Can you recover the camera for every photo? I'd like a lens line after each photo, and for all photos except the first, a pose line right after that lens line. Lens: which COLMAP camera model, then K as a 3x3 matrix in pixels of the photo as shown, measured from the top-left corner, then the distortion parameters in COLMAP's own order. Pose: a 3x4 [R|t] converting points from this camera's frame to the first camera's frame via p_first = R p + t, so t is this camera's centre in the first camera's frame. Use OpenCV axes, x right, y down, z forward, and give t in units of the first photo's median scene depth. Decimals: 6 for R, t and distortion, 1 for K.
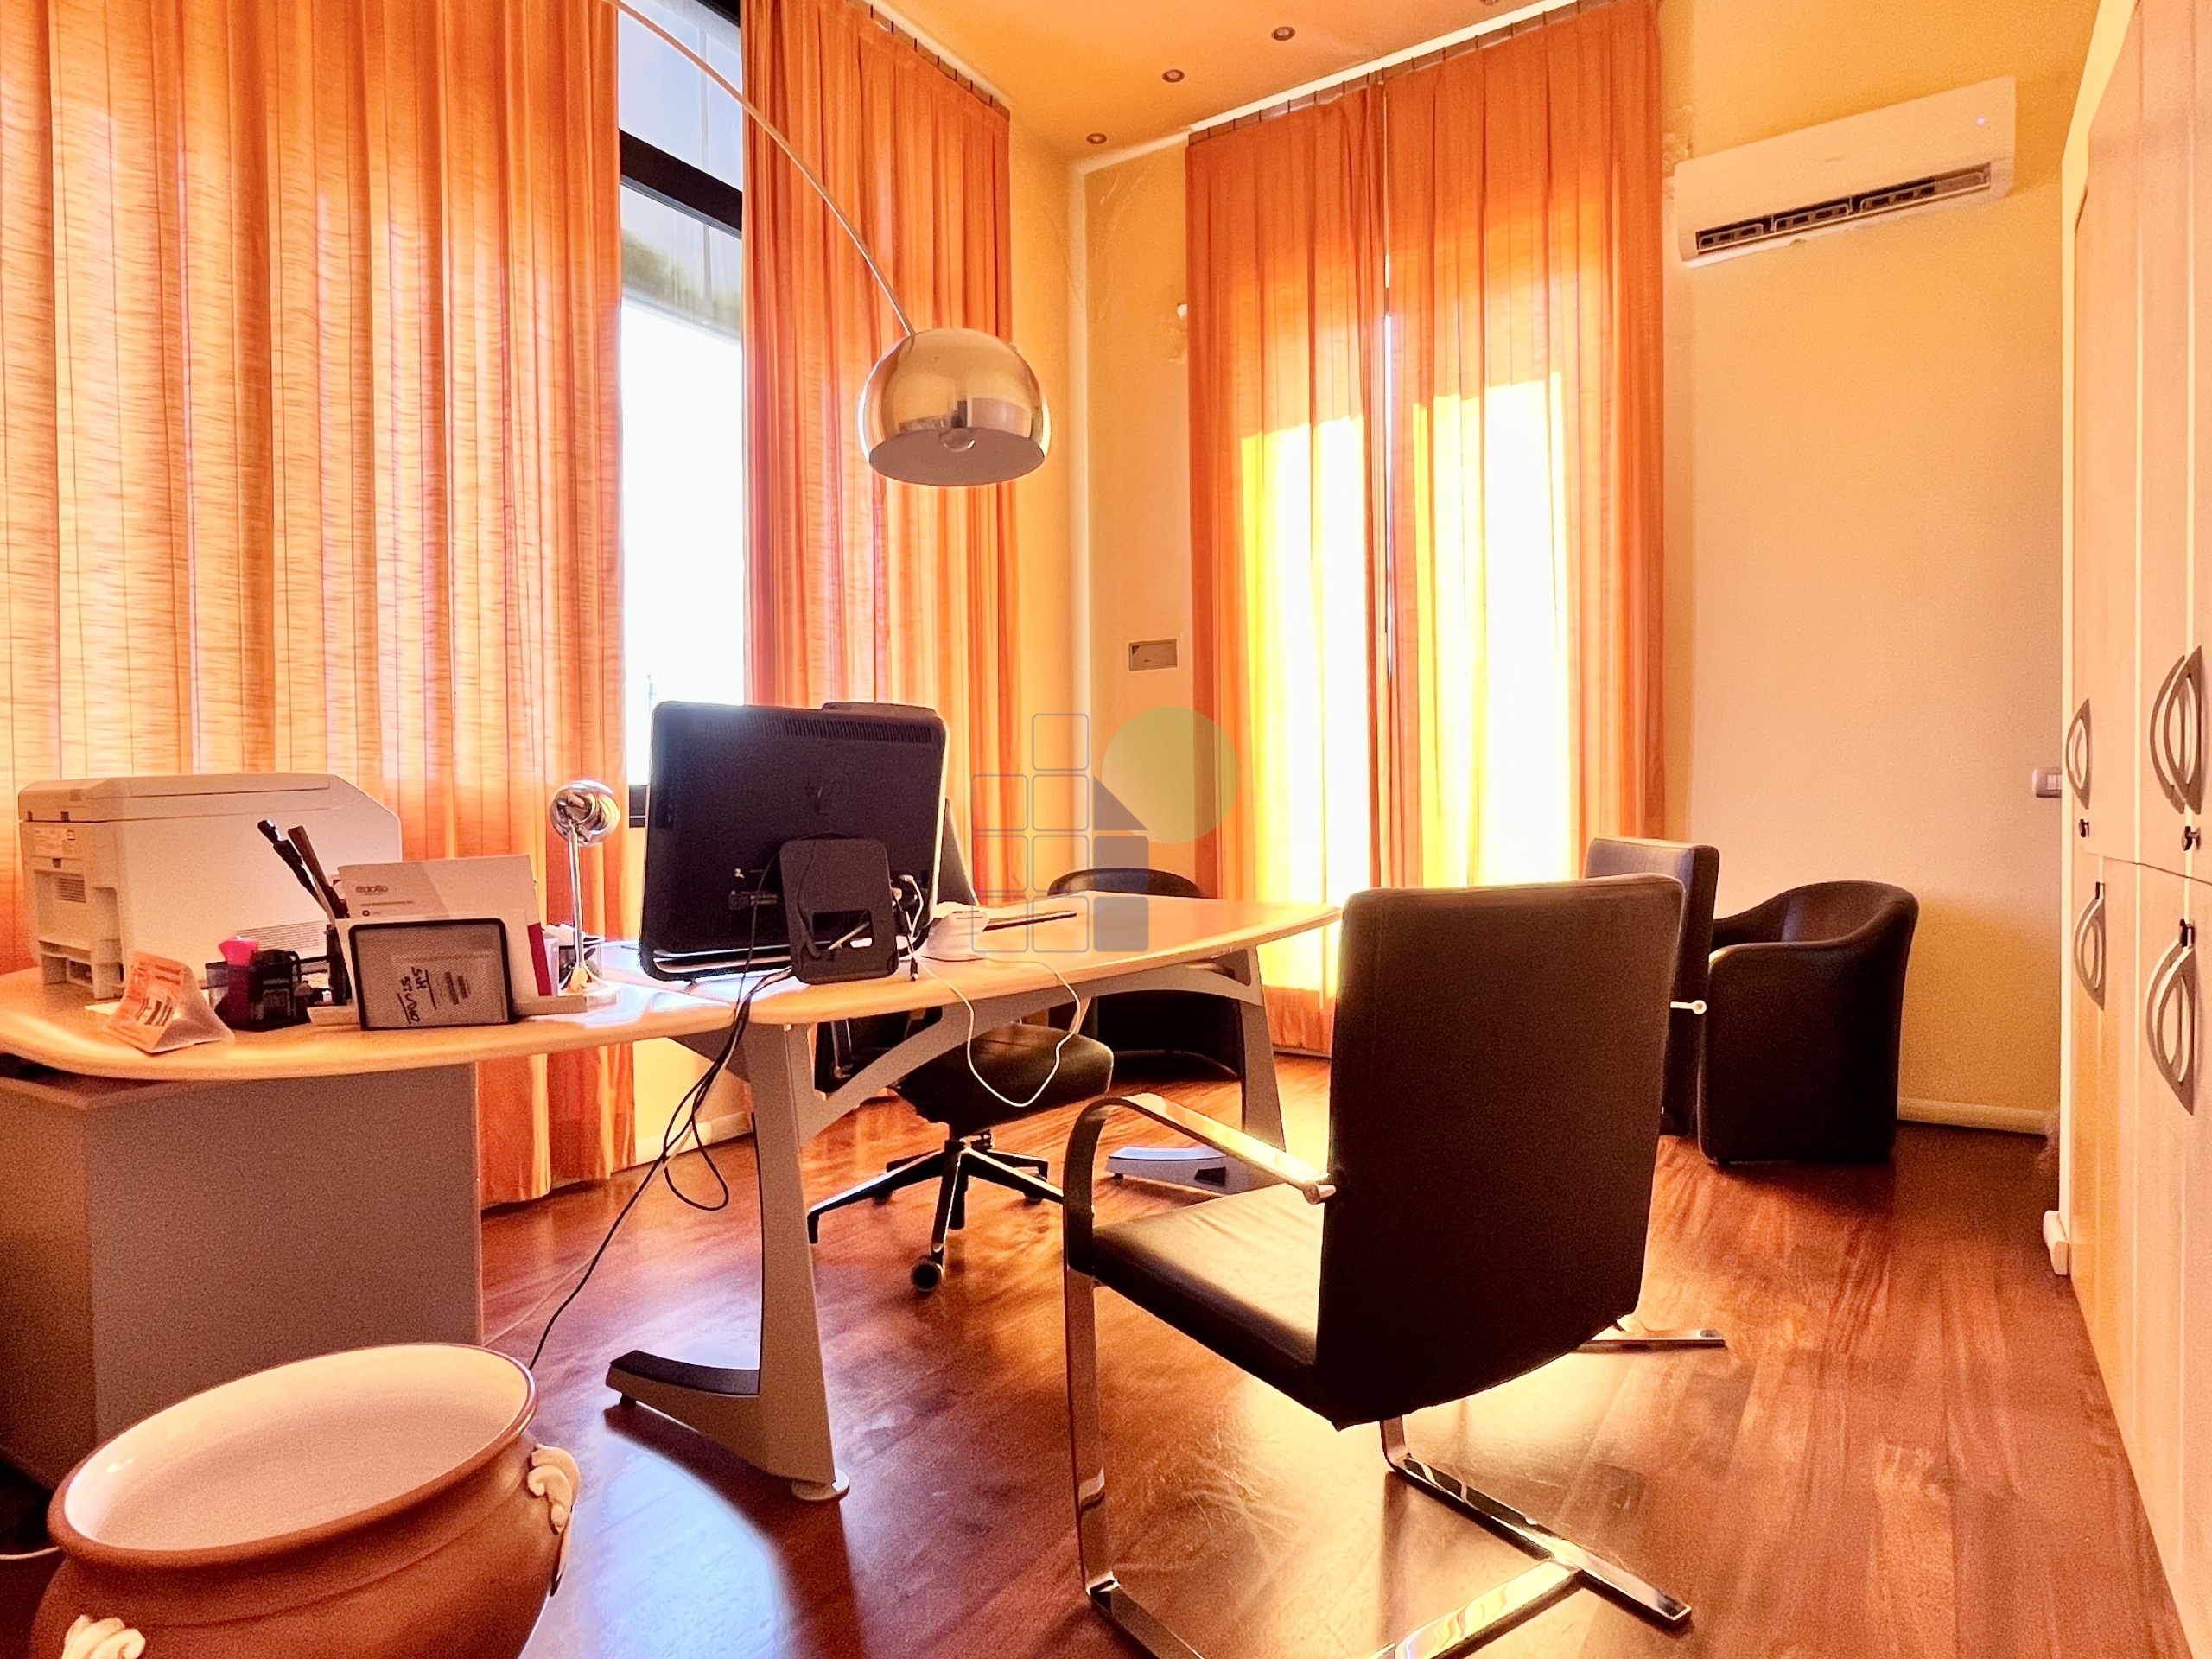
lens RADIAL K [[1293.1, 0, 1101.0], [0, 1293.1, 834.7], [0, 0, 1]] dist [-0.001084, 0.001018]
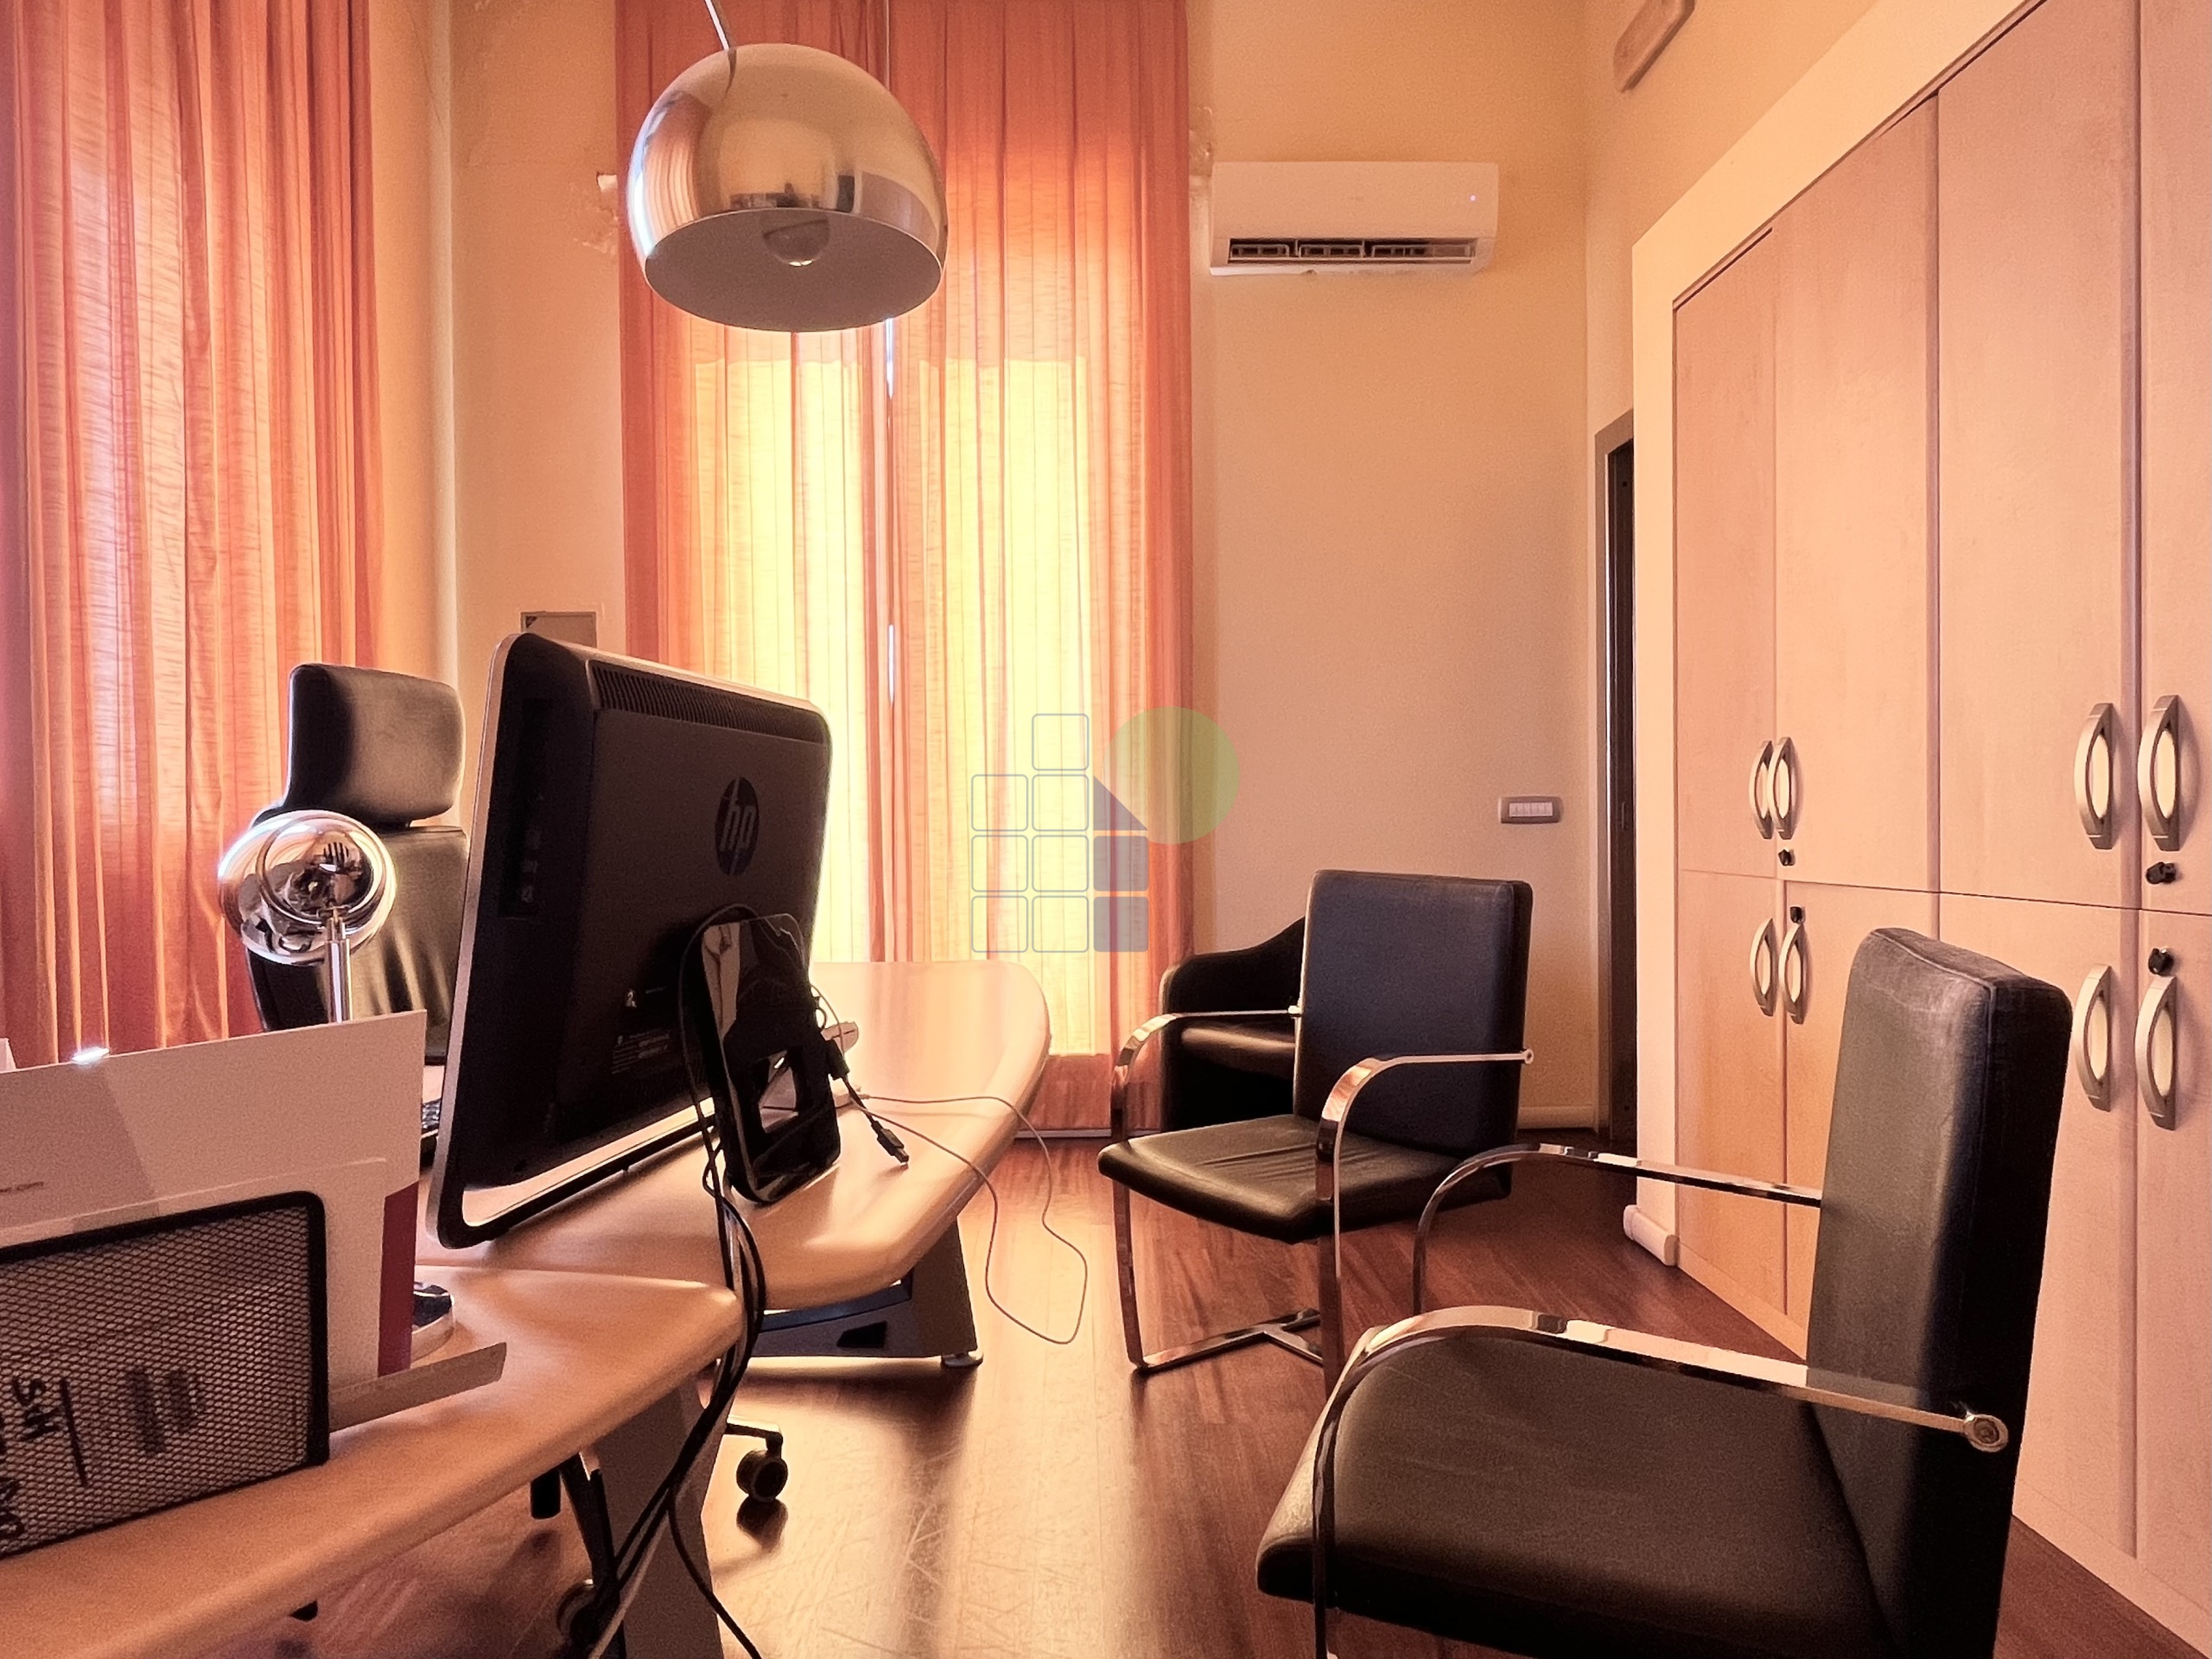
lens RADIAL K [[1371.5, 0, 1141.9], [0, 1371.5, 836.6], [0, 0, 1]] dist [0.000430, 0.000370]
pose [[0.816201, -0.006675, 0.577730, -0.262313], [0.014081, 0.999866, -0.008342, -0.015294], [-0.577597, 0.014944, 0.816185, 0.287278]]
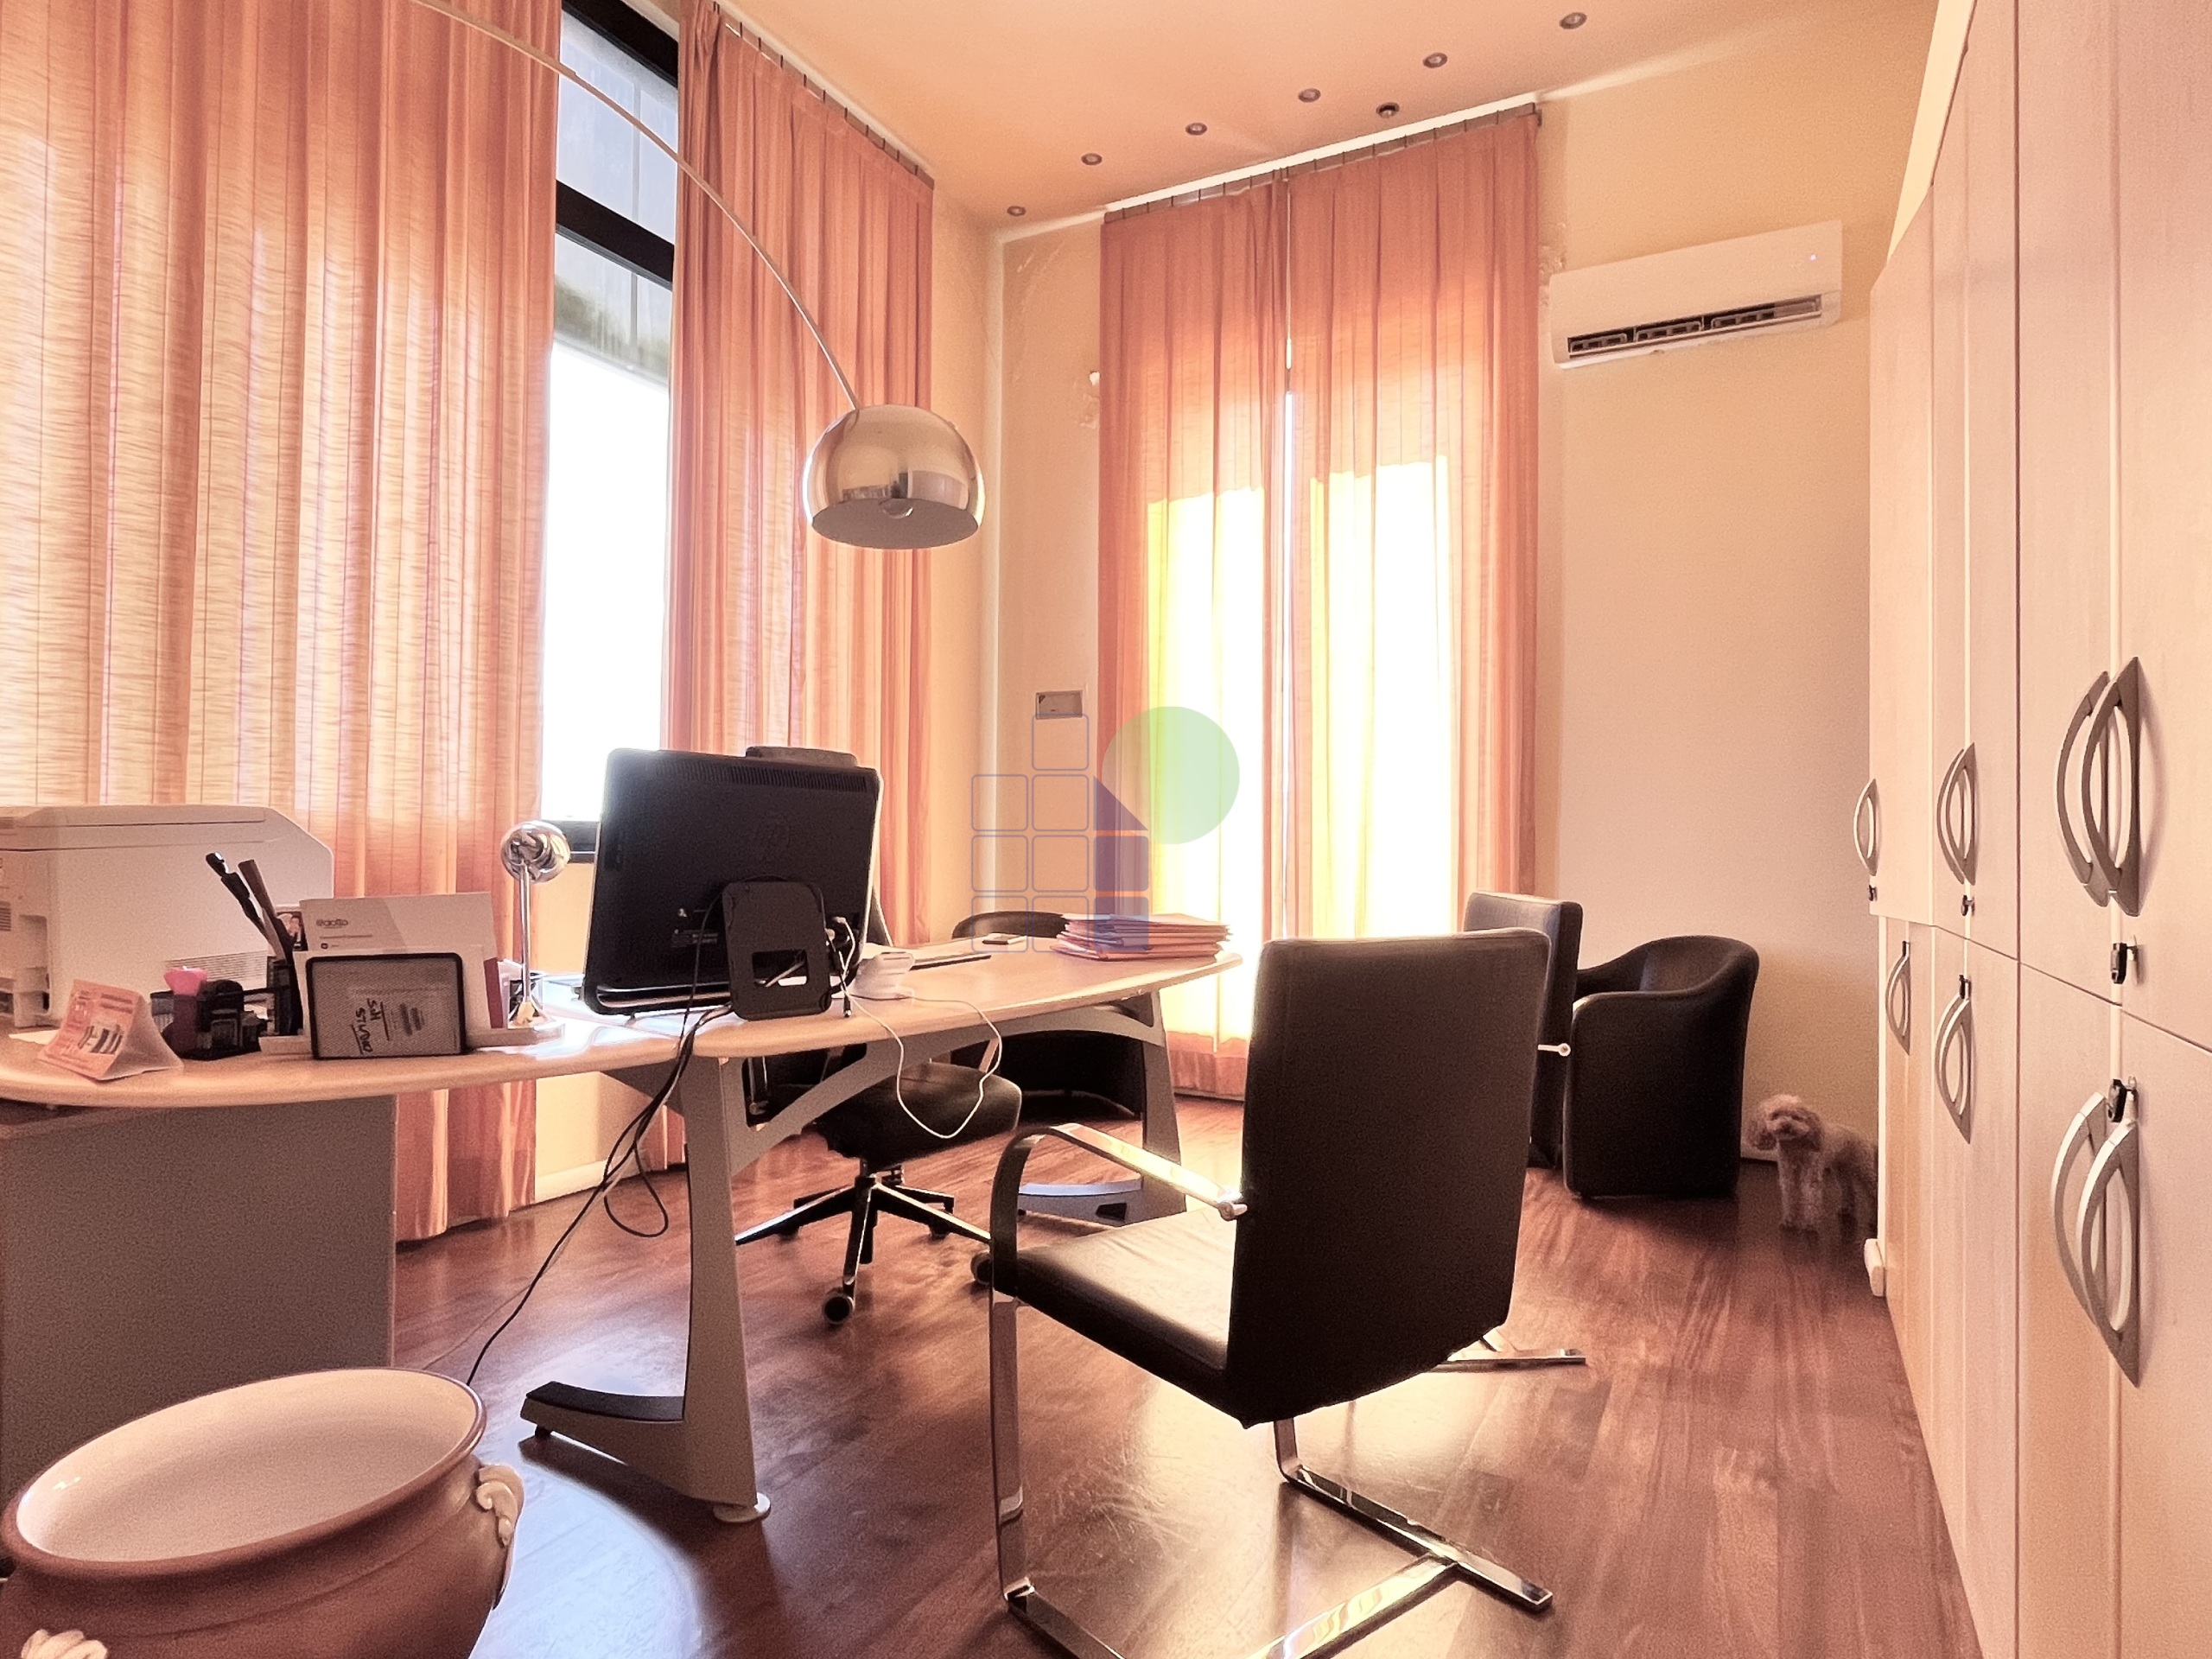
lens RADIAL K [[1293.2, 0, 1114.5], [0, 1293.2, 828.6], [0, 0, 1]] dist [0.001394, -0.000076]
pose [[0.995179, 0.023981, 0.095103, -0.020549], [-0.020413, 0.999057, -0.038313, -0.003379], [-0.095932, 0.036186, 0.994730, -0.048914]]
